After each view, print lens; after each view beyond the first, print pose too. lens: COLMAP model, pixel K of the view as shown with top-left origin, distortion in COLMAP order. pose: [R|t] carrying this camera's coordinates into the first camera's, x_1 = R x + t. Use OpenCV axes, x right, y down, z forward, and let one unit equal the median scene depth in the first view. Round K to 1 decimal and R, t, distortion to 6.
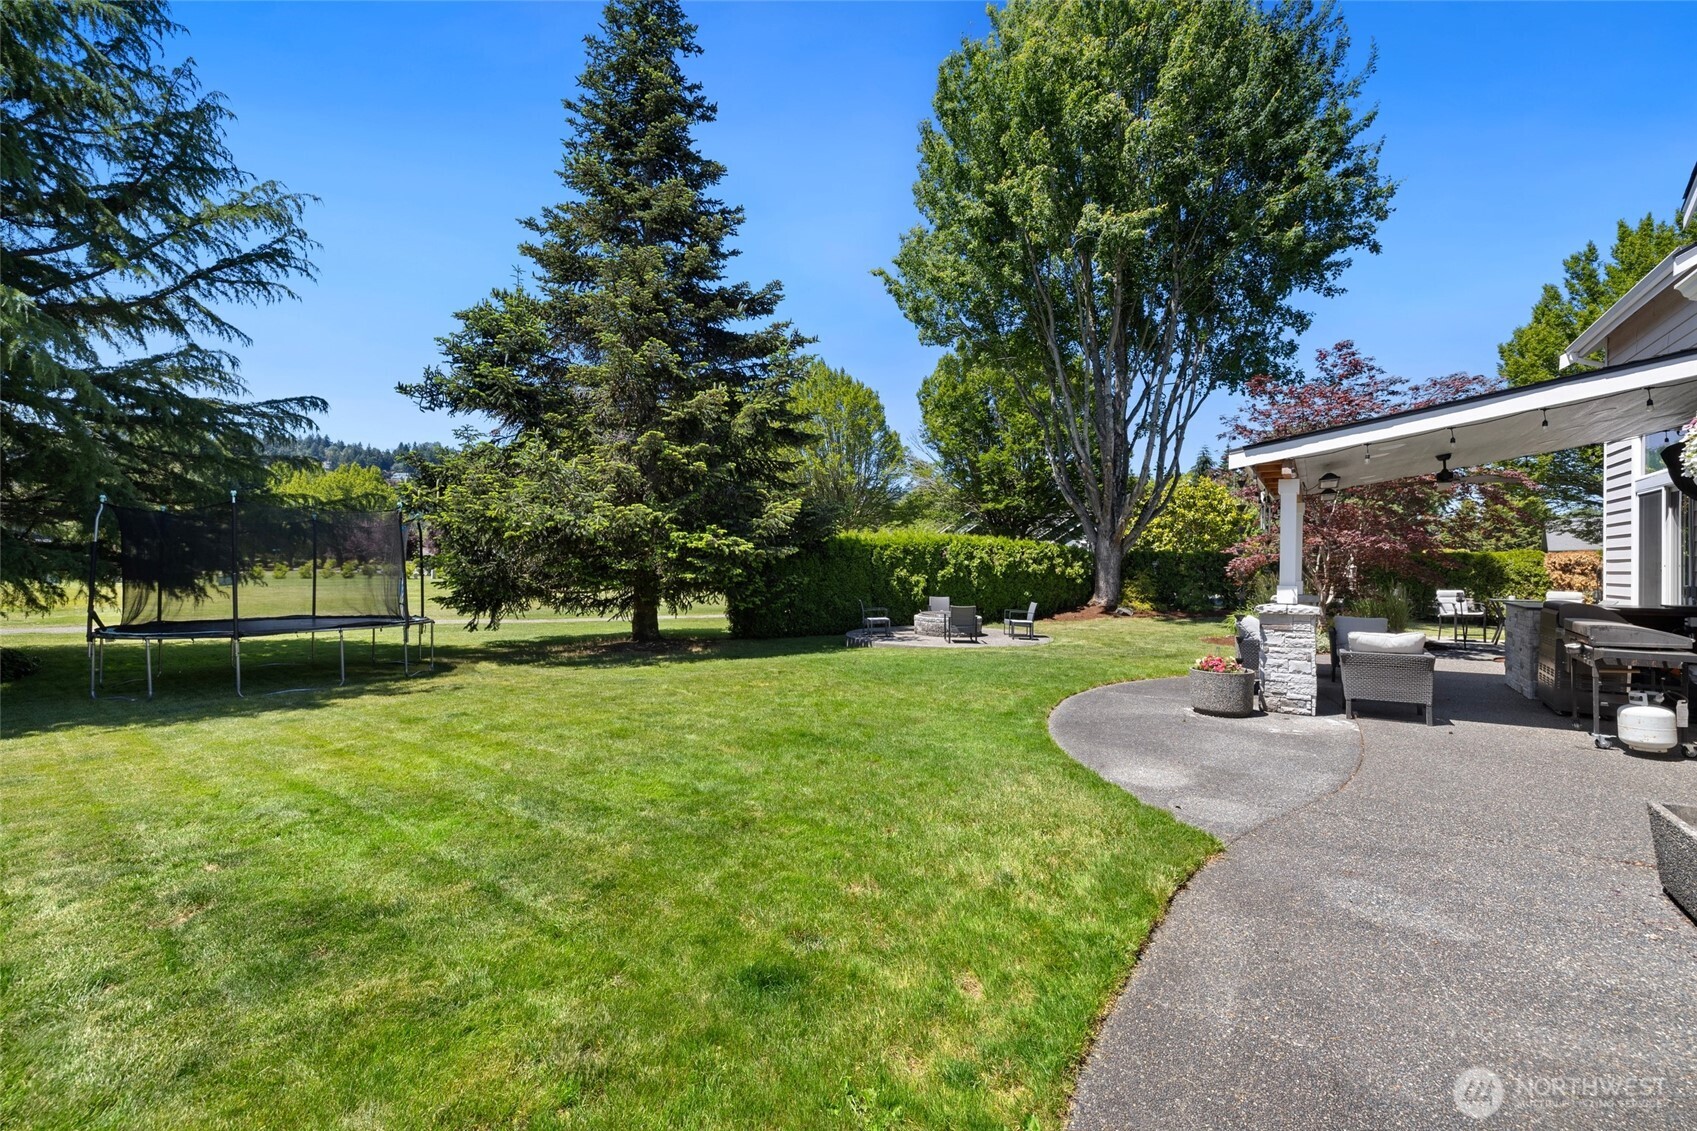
lens RADIAL K [[716.7, 0, 838.3], [0, 716.7, 556.7], [0, 0, 1]] dist [0.000969, 0.000063]
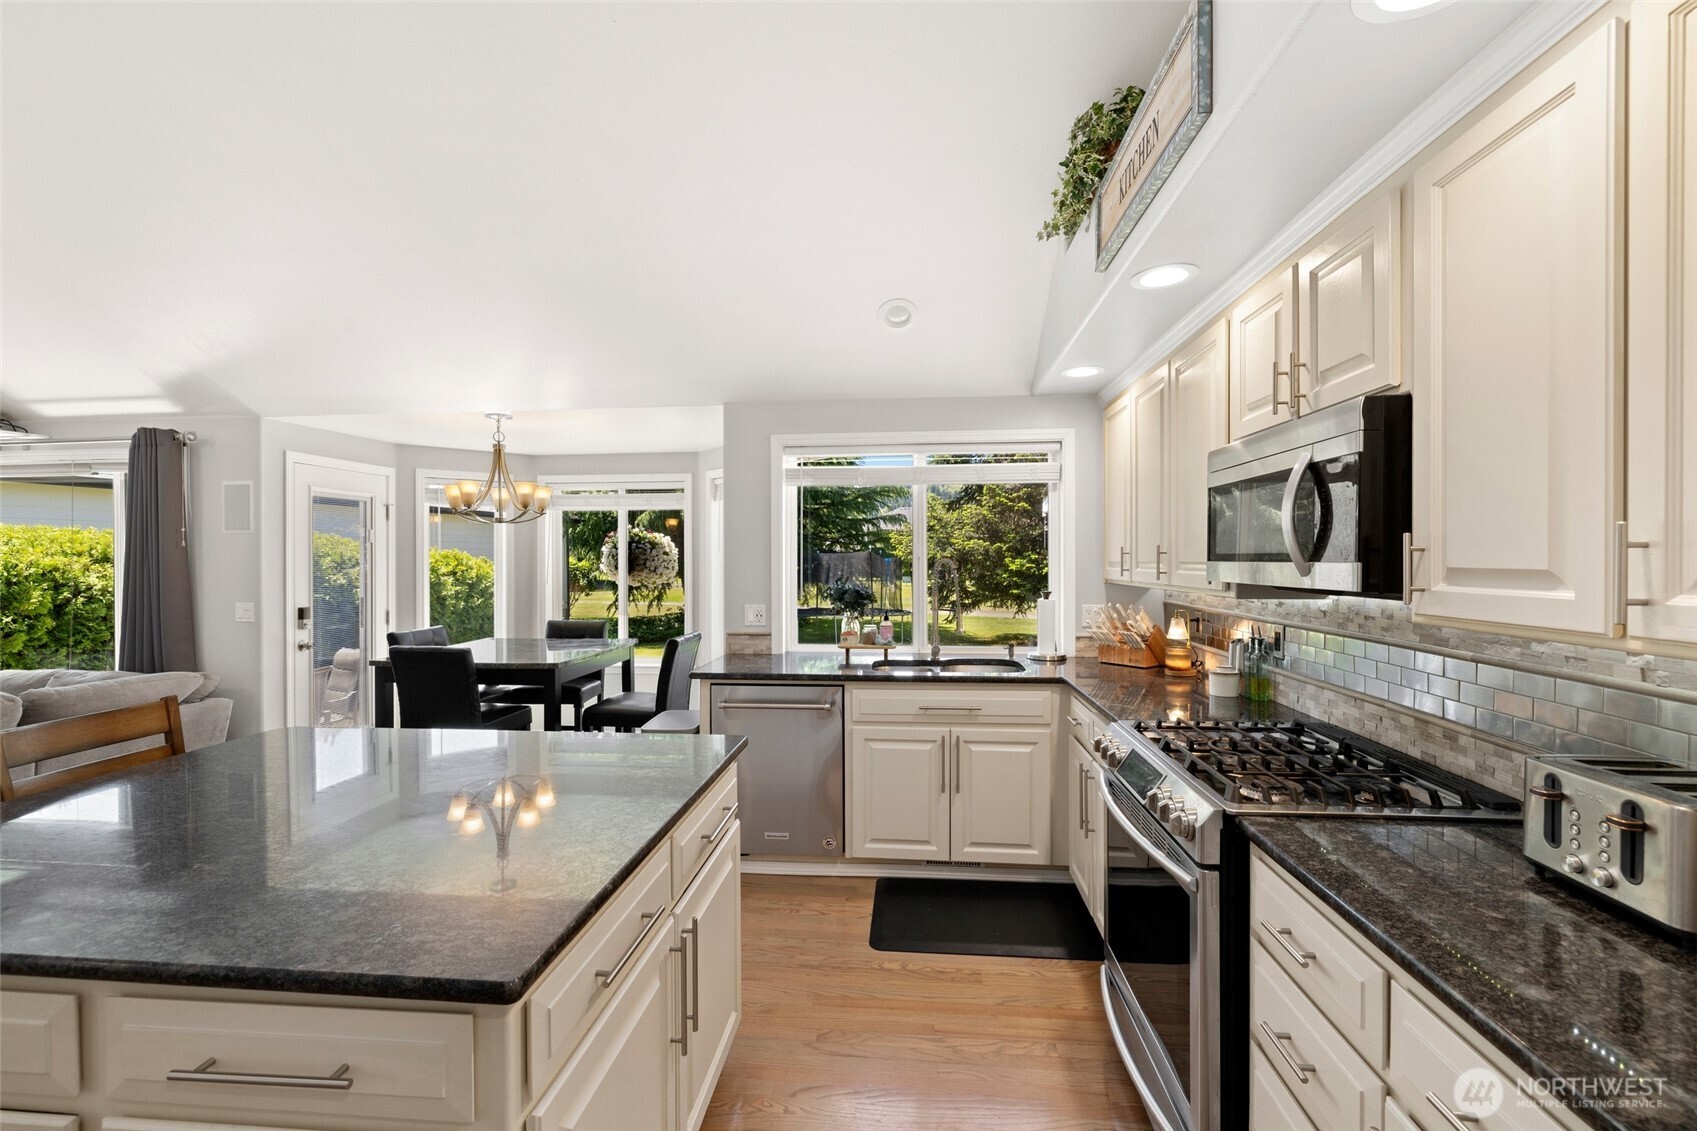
lens RADIAL K [[716.7, 0, 847.4], [0, 716.7, 562.7], [0, 0, 1]] dist [0.000969, 0.000063]
pose [[0.460138, -0.008982, -0.887802, 0.804226], [0.019125, 0.999817, -0.000203, -0.030062], [0.887641, -0.016886, 0.460226, 0.116822]]
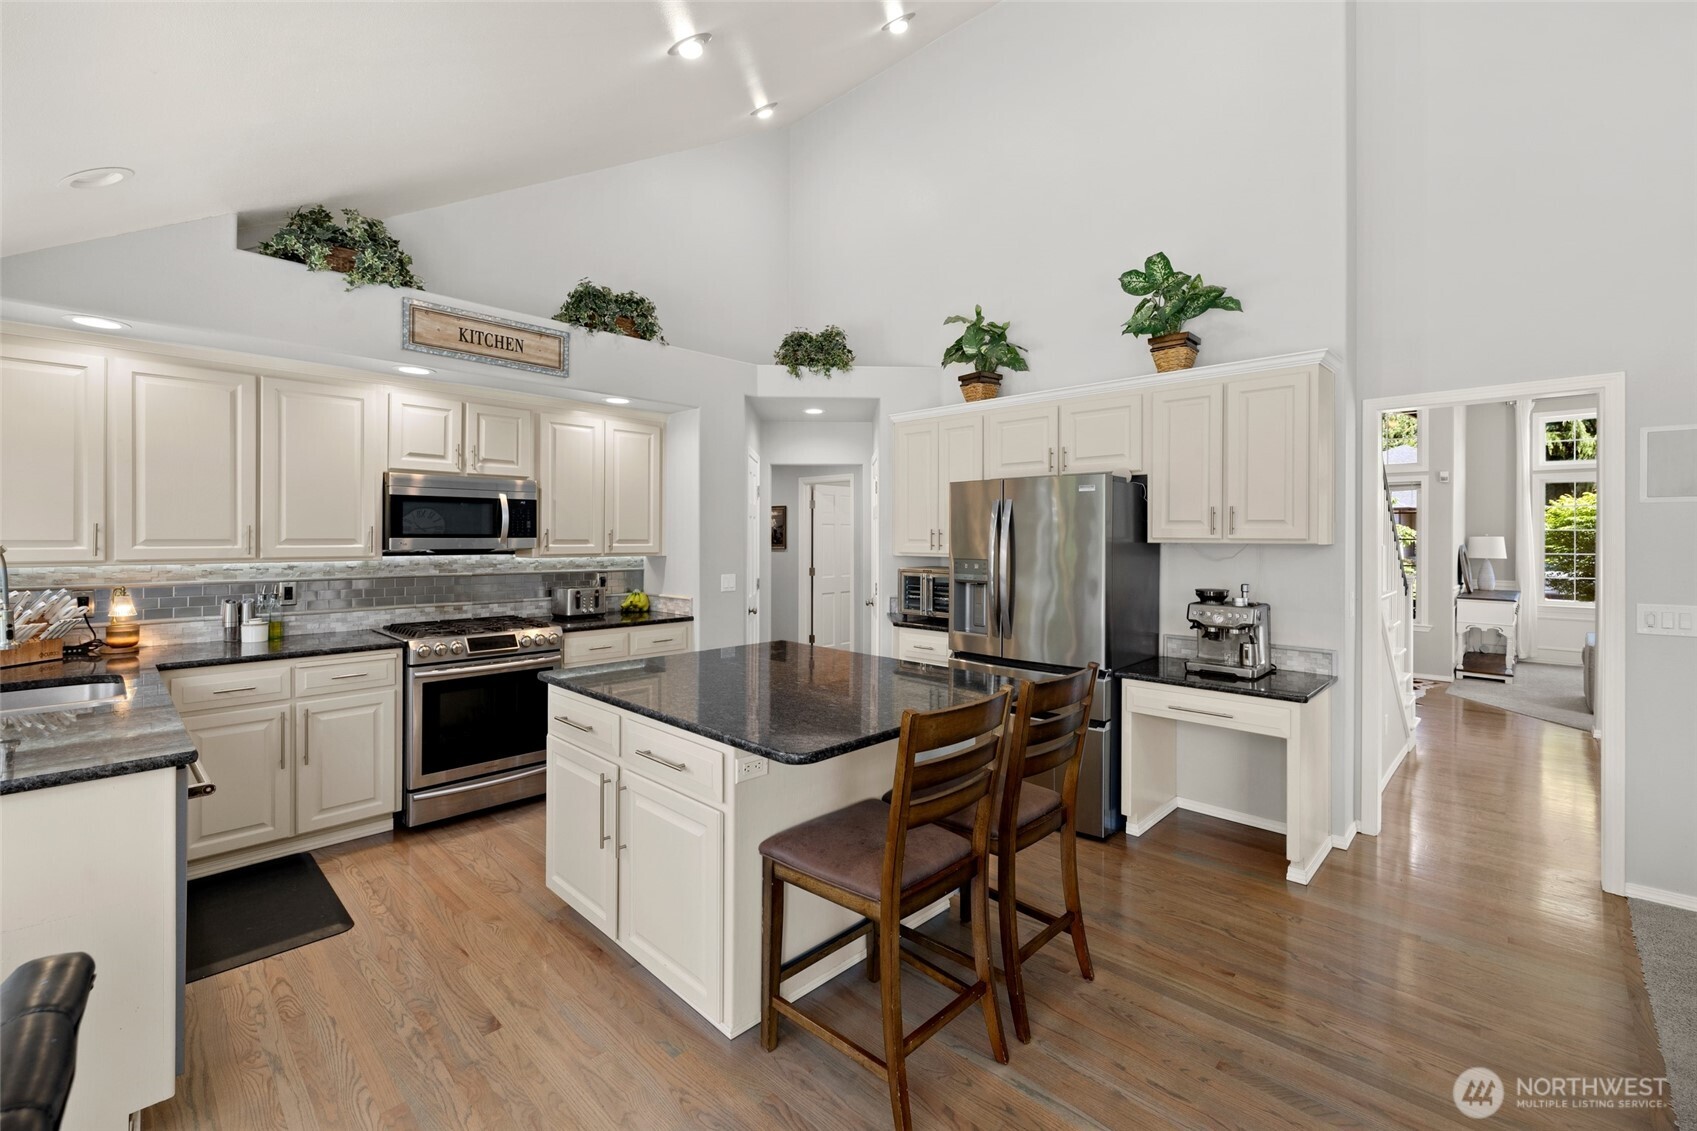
lens RADIAL K [[716.7, 0, 849.2], [0, 716.7, 534.6], [0, 0, 1]] dist [0.000969, 0.000063]
pose [[0.193489, -0.009631, 0.981055, 0.436041], [-0.009761, 0.999883, 0.011740, -0.035410], [-0.981054, -0.011847, 0.193373, 0.034421]]
